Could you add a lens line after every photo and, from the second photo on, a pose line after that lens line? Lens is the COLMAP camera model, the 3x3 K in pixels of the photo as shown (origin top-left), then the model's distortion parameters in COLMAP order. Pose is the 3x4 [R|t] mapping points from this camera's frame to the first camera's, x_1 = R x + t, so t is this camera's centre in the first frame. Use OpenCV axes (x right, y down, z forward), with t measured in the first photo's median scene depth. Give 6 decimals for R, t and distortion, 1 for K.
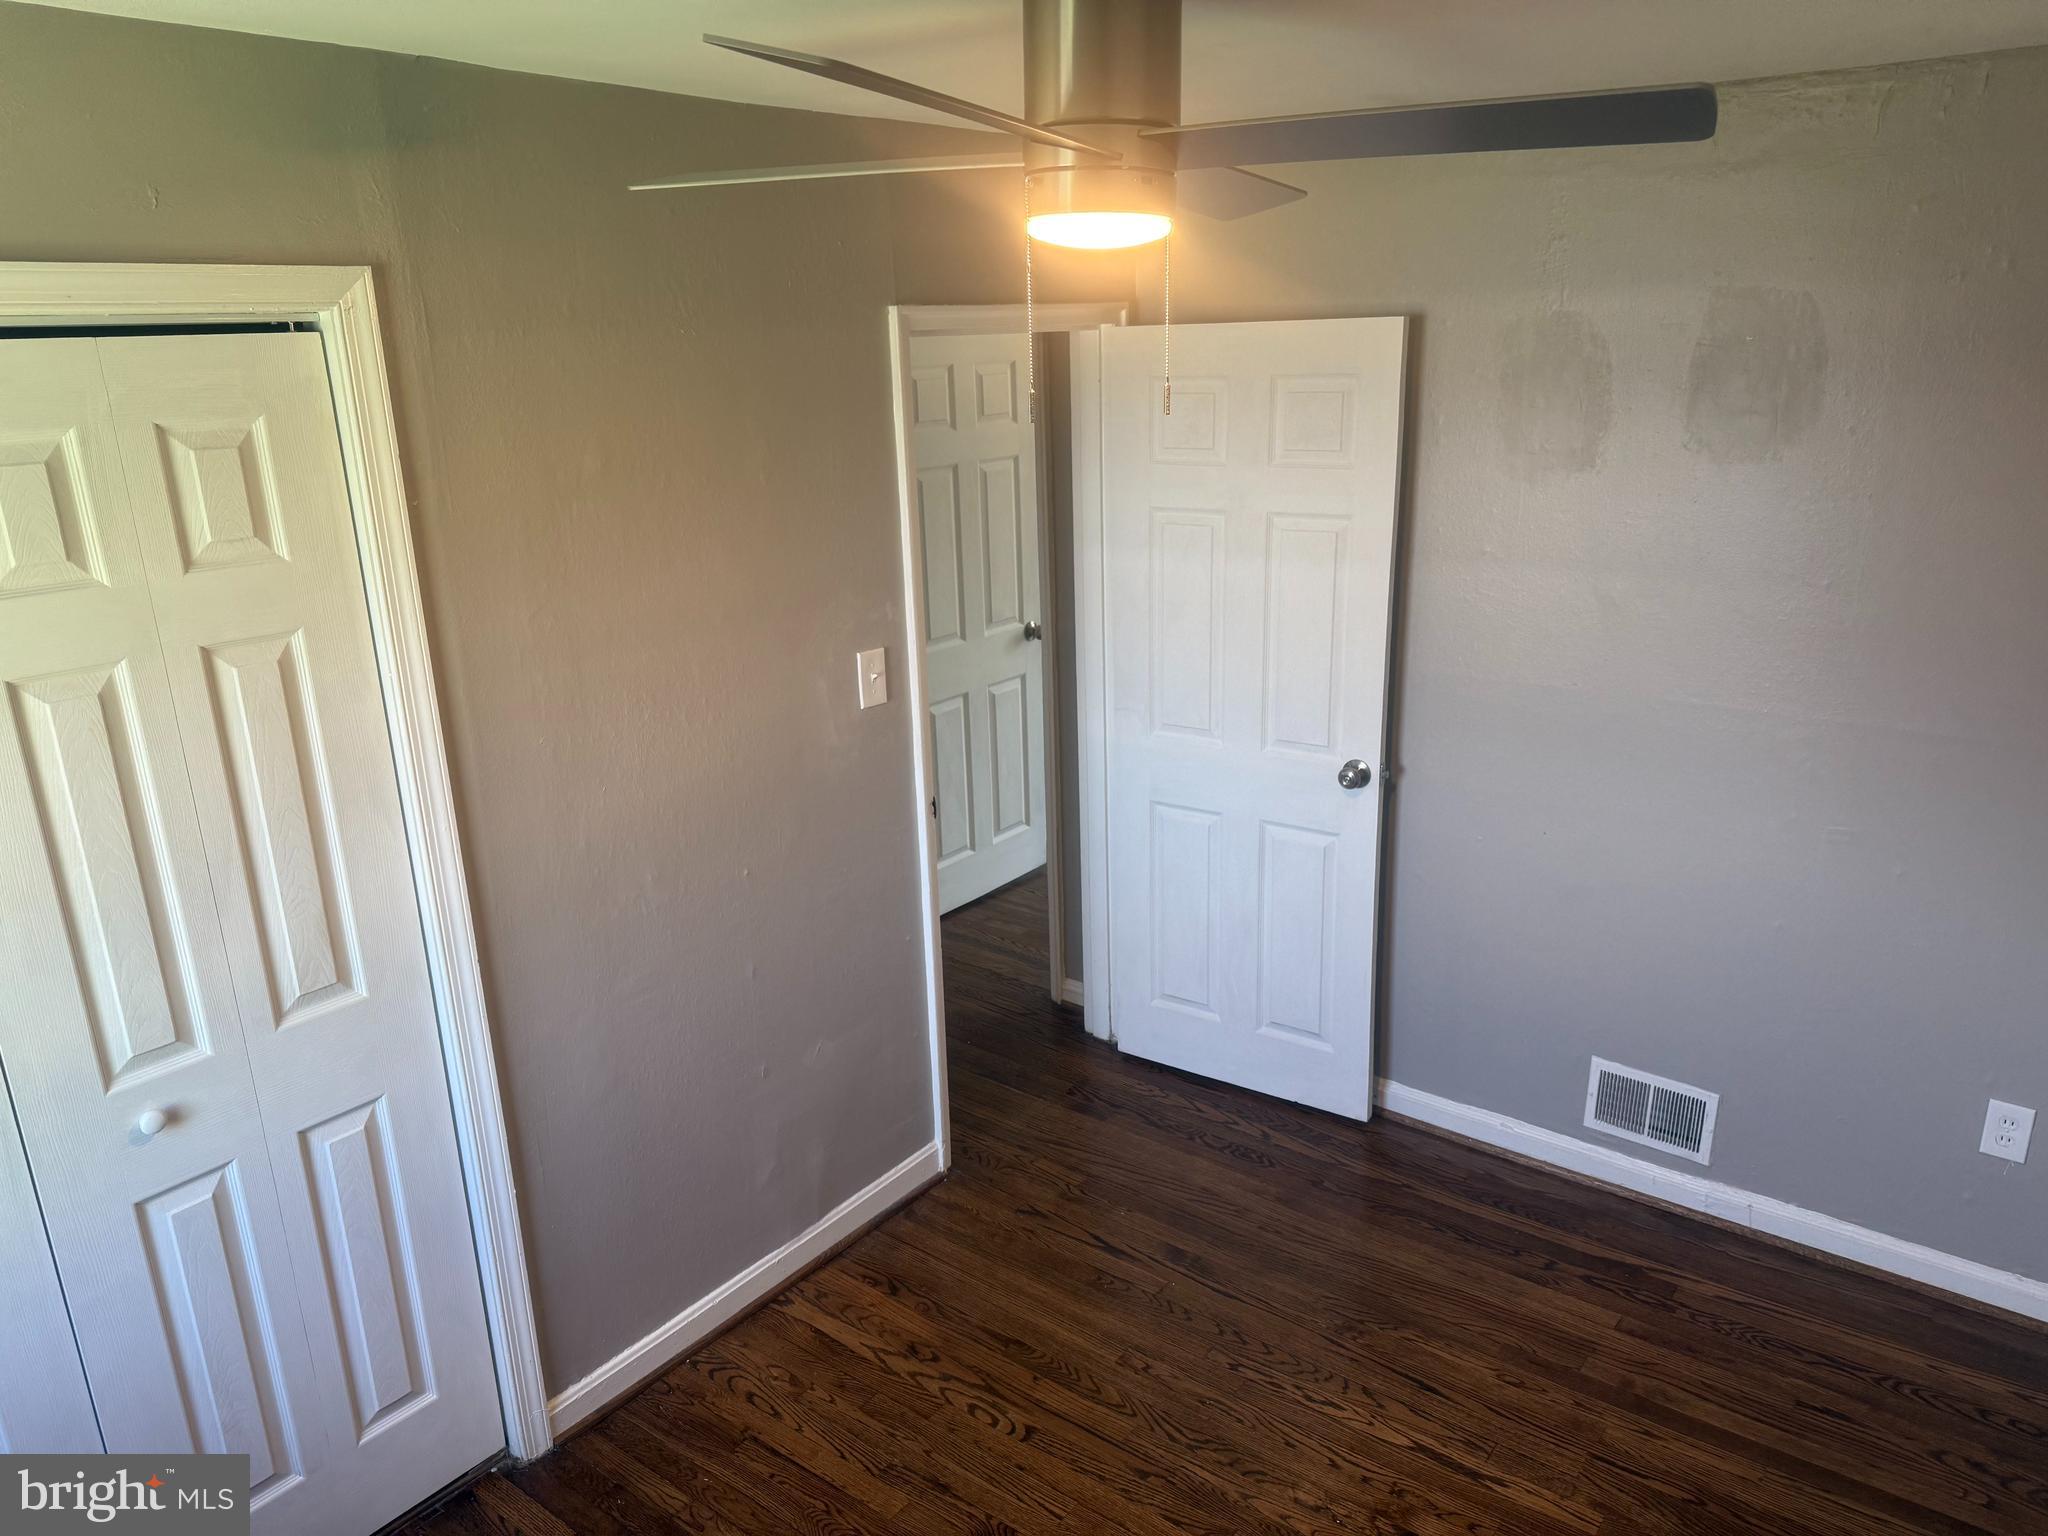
lens RADIAL K [[1448.2, 0, 1017.0], [0, 1448.2, 768.7], [0, 0, 1]] dist [0.049636, -0.044488]
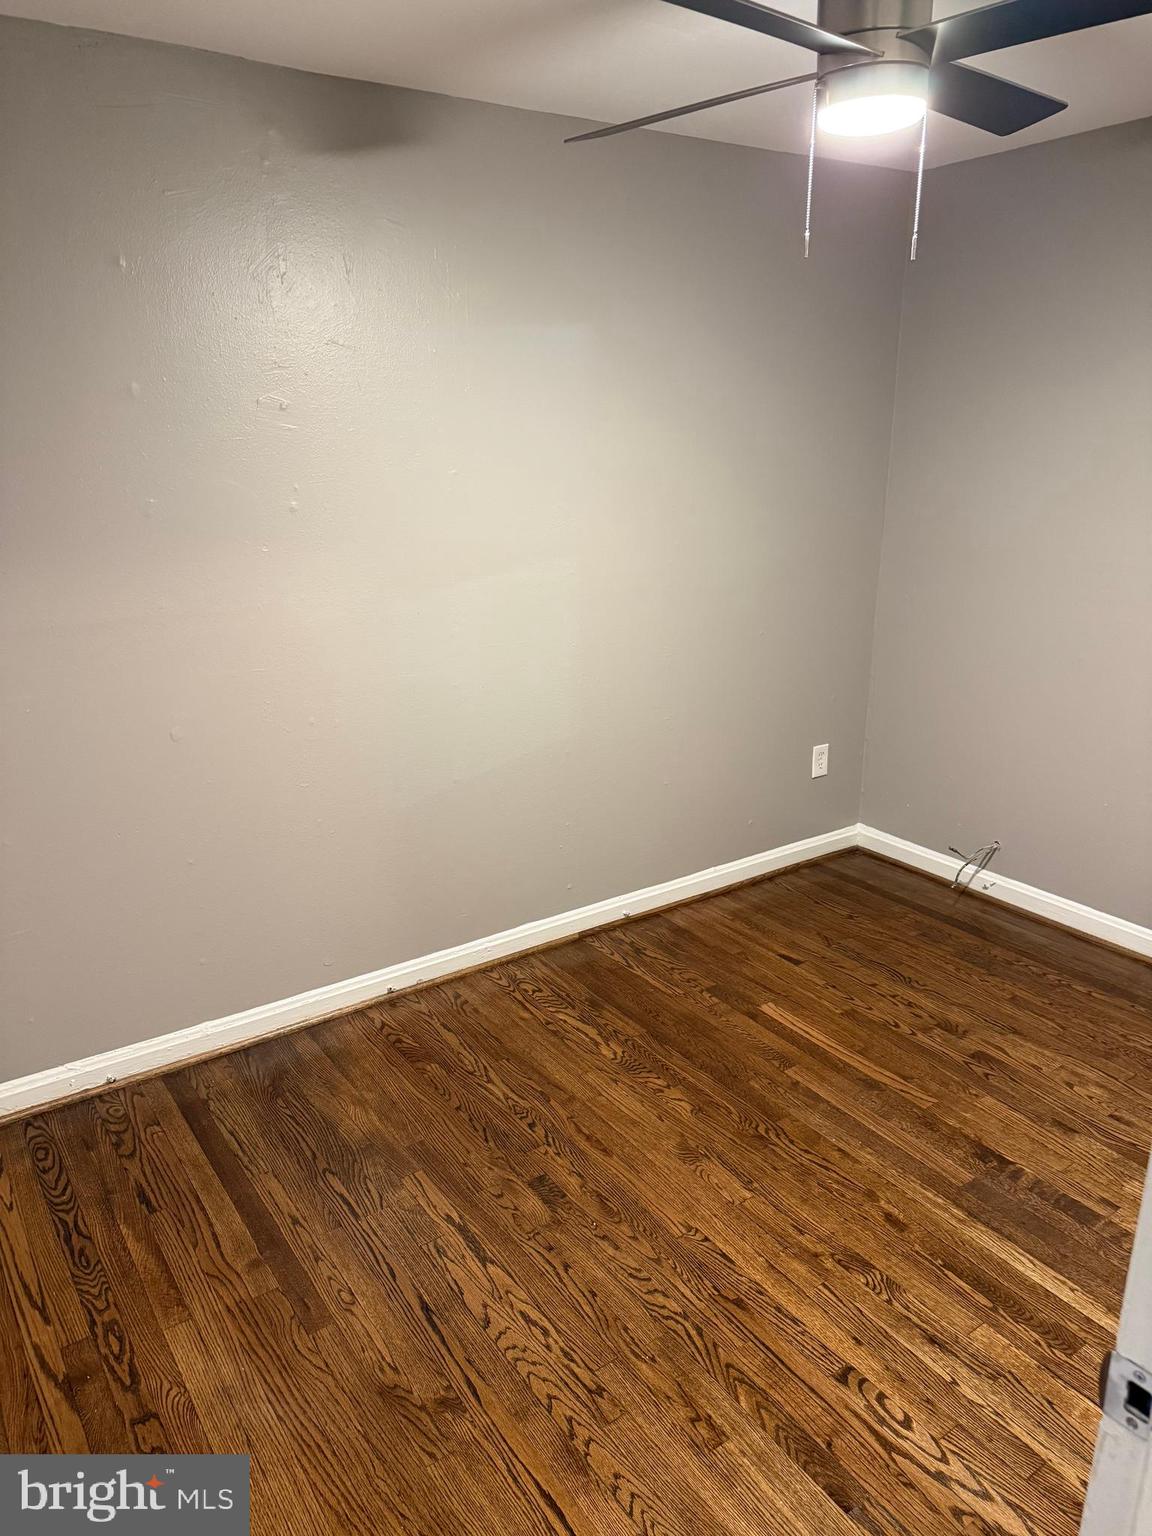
lens RADIAL K [[1086.1, 0, 583.2], [0, 1086.1, 769.6], [0, 0, 1]] dist [0.049636, -0.044488]
pose [[-0.957013, -0.058954, 0.283990, -0.009024], [0.111616, 0.828867, 0.548198, -0.275318], [-0.267708, 0.556330, -0.786657, 1.355931]]
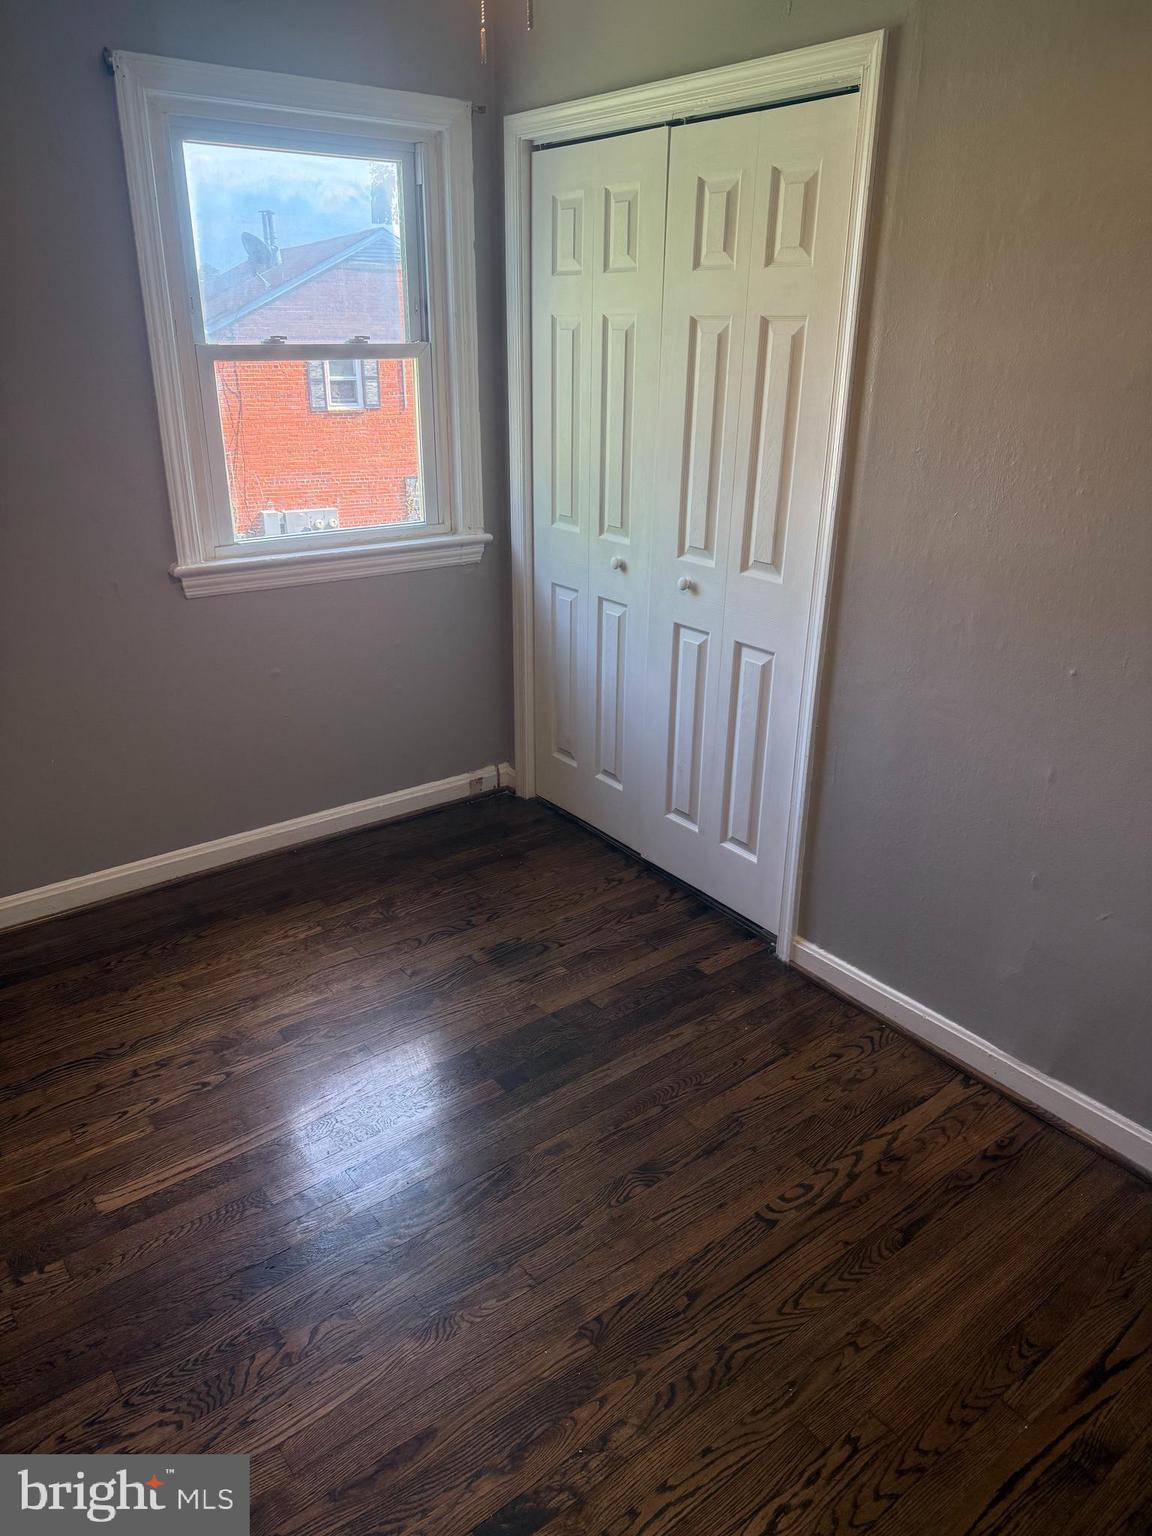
lens RADIAL K [[1086.1, 0, 579.0], [0, 1086.1, 755.1], [0, 0, 1]] dist [0.049636, -0.044488]
pose [[-0.242755, 0.381722, -0.891829, 0.575801], [-0.290522, 0.848526, 0.442267, -0.110444], [0.925563, 0.366459, -0.095085, 0.815432]]
